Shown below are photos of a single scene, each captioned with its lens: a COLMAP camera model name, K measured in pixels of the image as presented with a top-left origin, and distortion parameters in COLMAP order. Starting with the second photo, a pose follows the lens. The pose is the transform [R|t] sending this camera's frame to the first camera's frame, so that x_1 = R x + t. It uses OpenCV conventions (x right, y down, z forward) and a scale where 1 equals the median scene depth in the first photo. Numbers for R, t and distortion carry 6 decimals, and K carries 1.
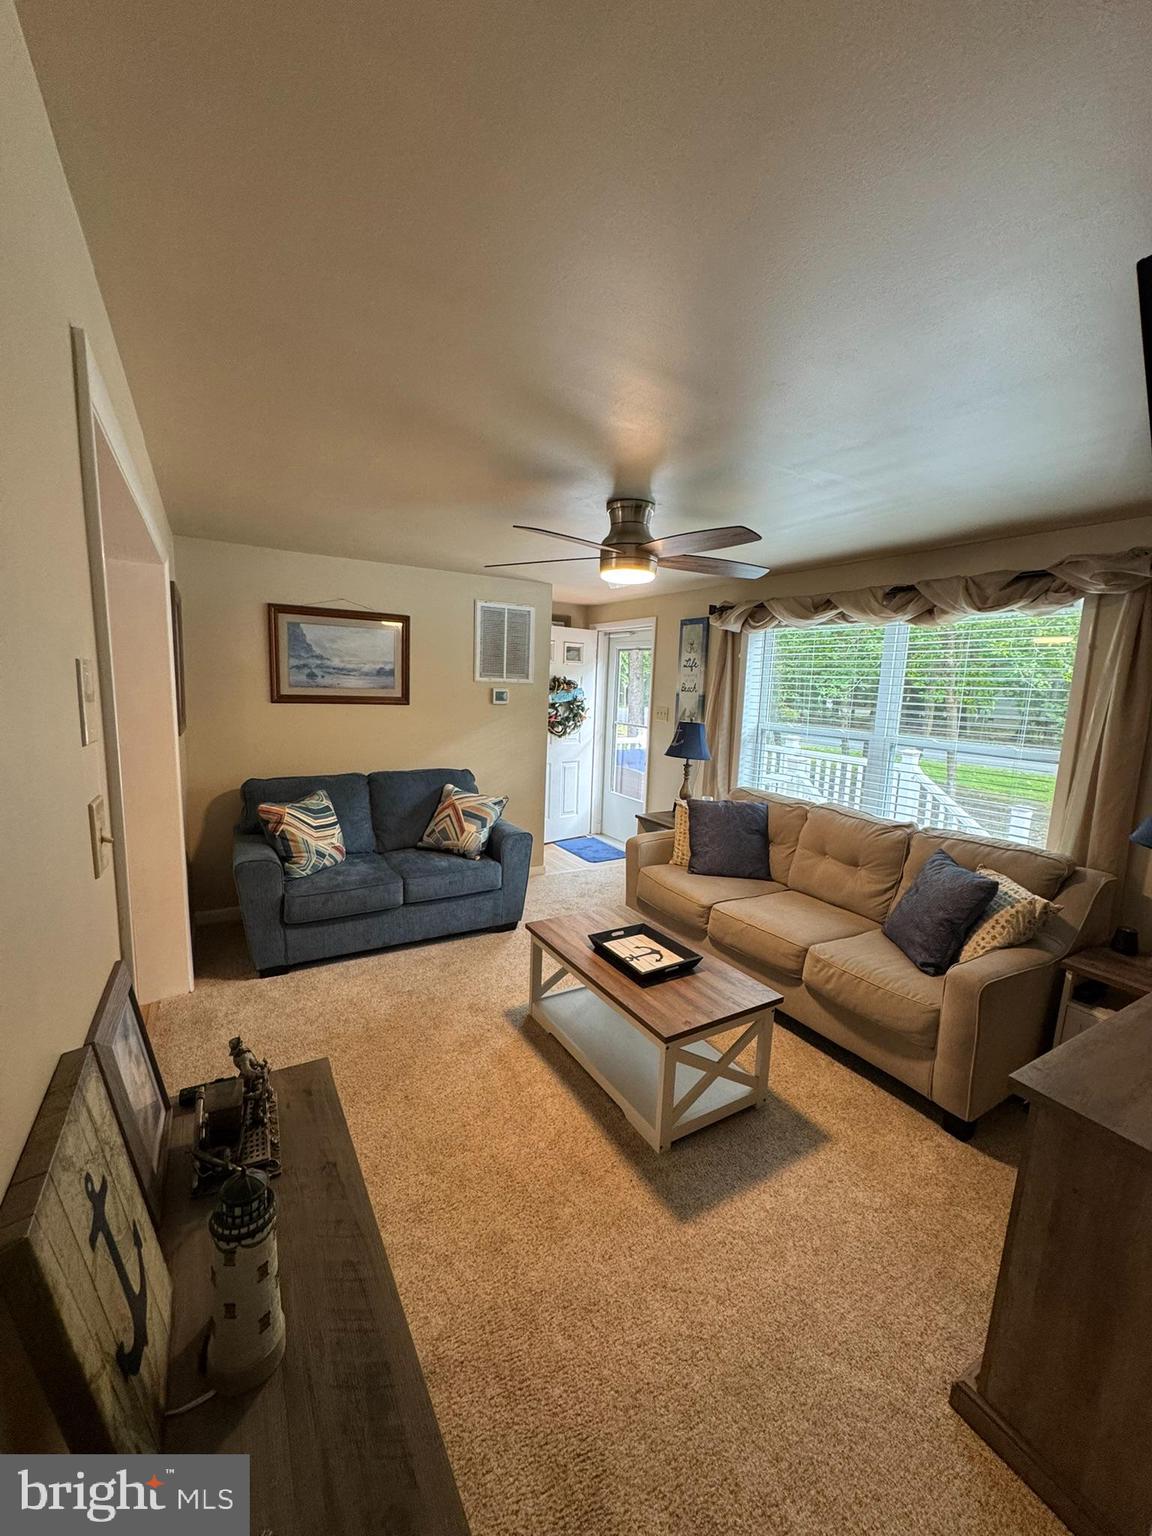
lens RADIAL K [[610.4, 0, 574.7], [0, 610.4, 769.8], [0, 0, 1]] dist [0.002760, 0.000127]
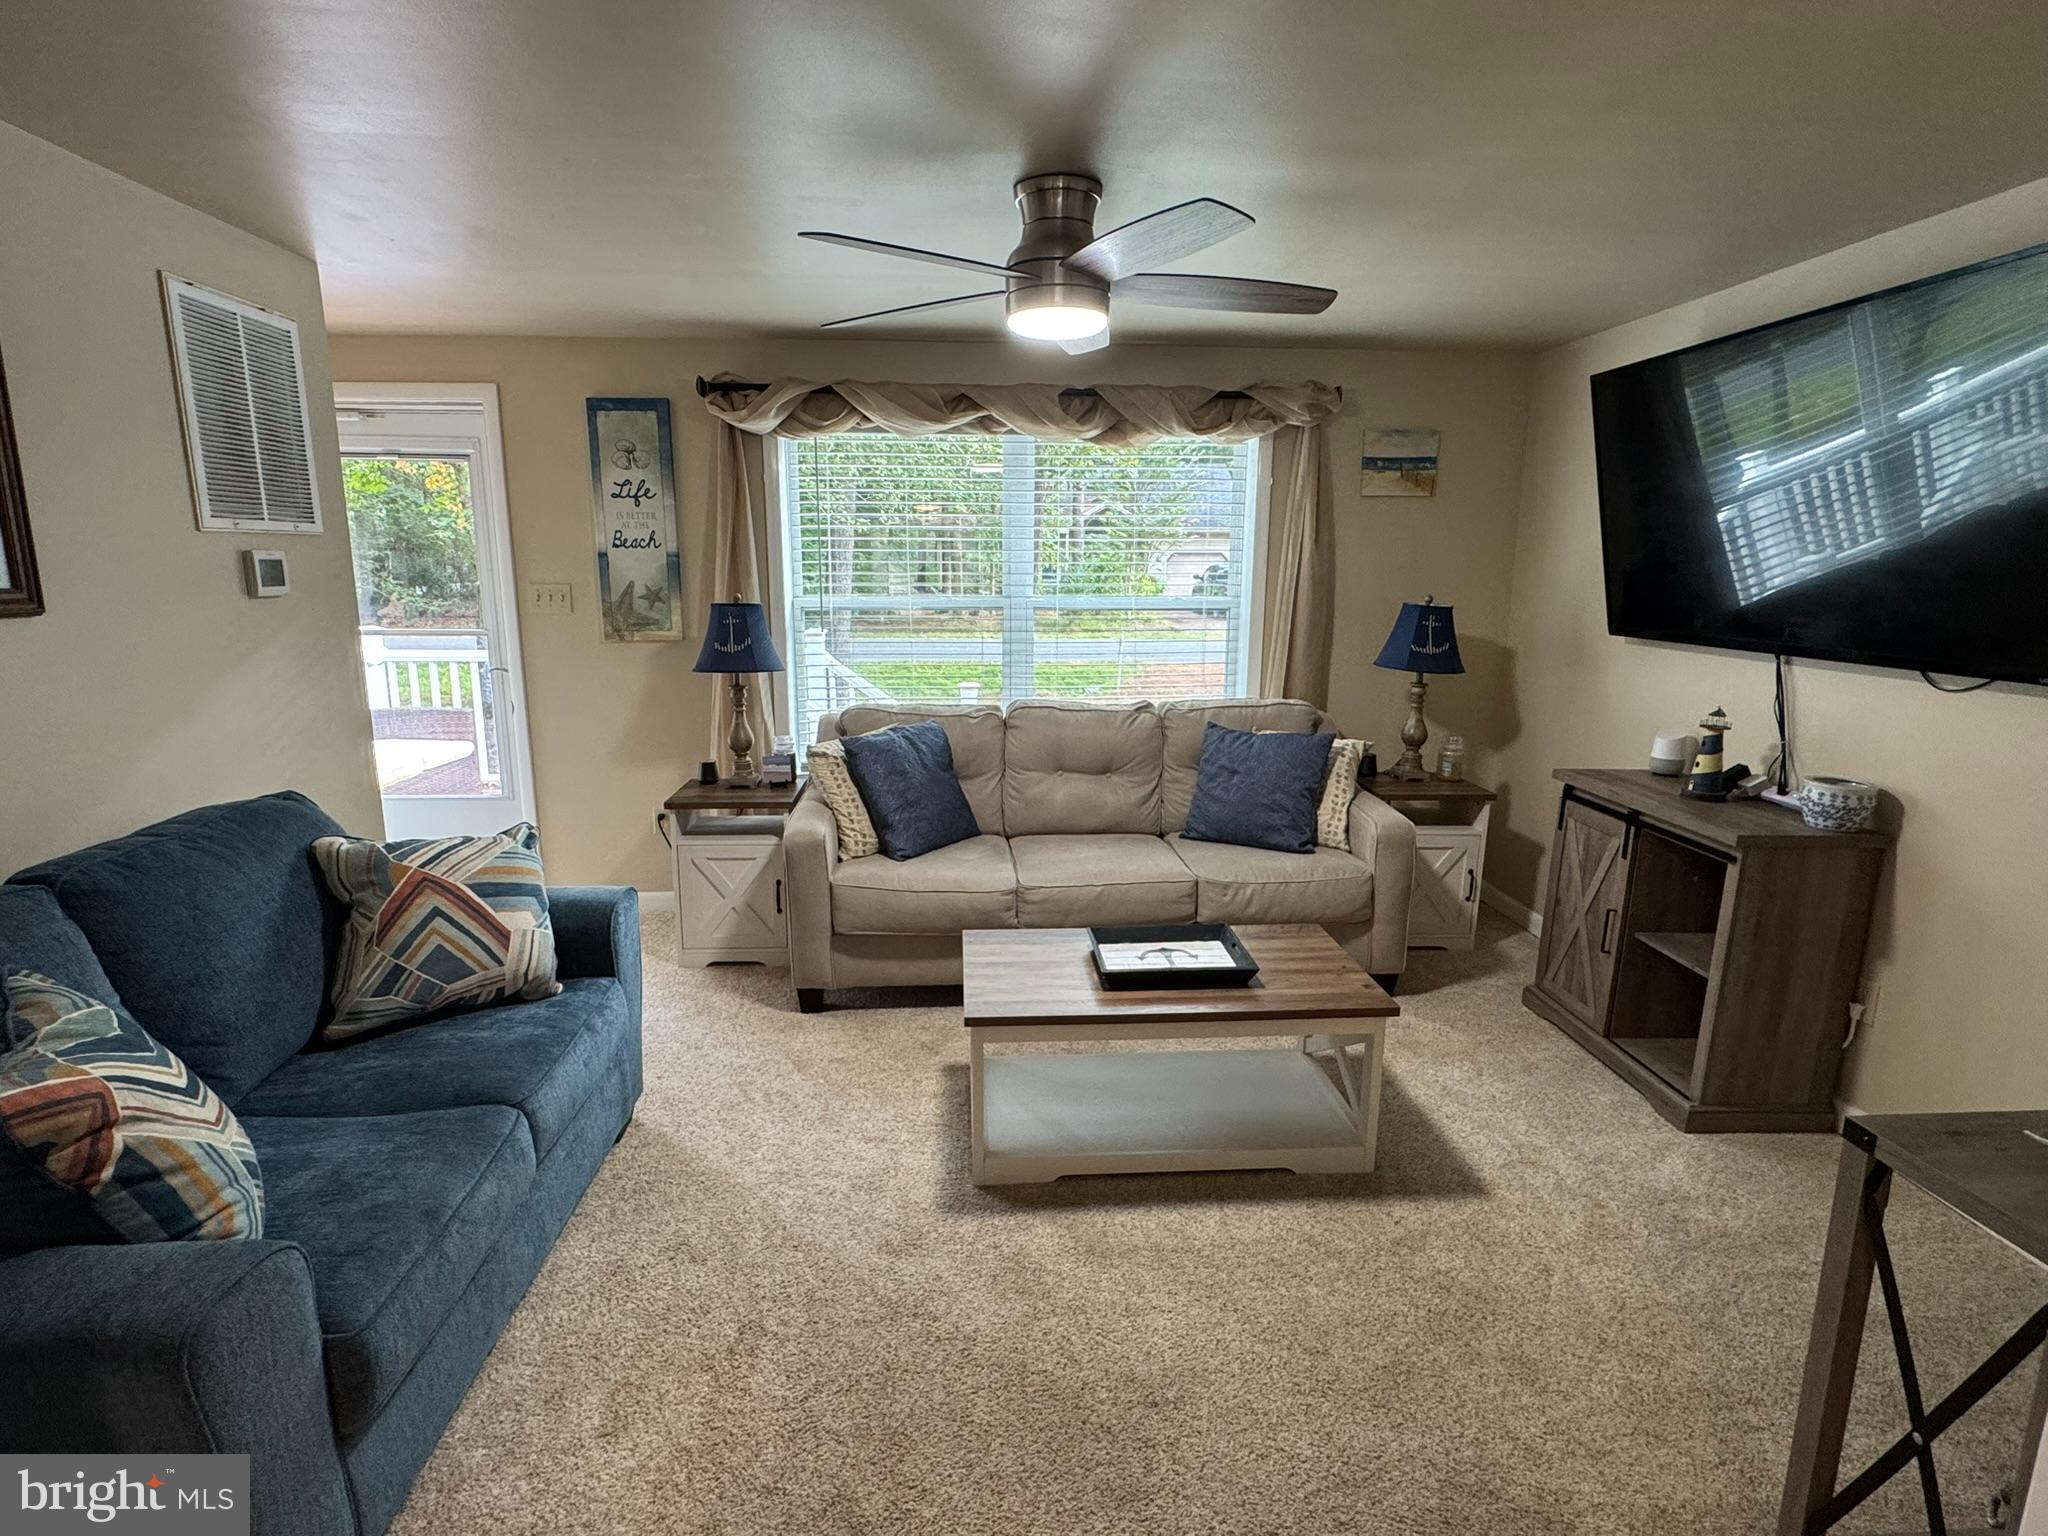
lens RADIAL K [[1021.1, 0, 1018.8], [0, 1021.1, 762.3], [0, 0, 1]] dist [0.004614, -0.000094]
pose [[0.459419, -0.209767, 0.863094, -0.554073], [0.142148, 0.976552, 0.161678, -0.059229], [-0.876771, 0.048409, 0.478465, 0.420894]]
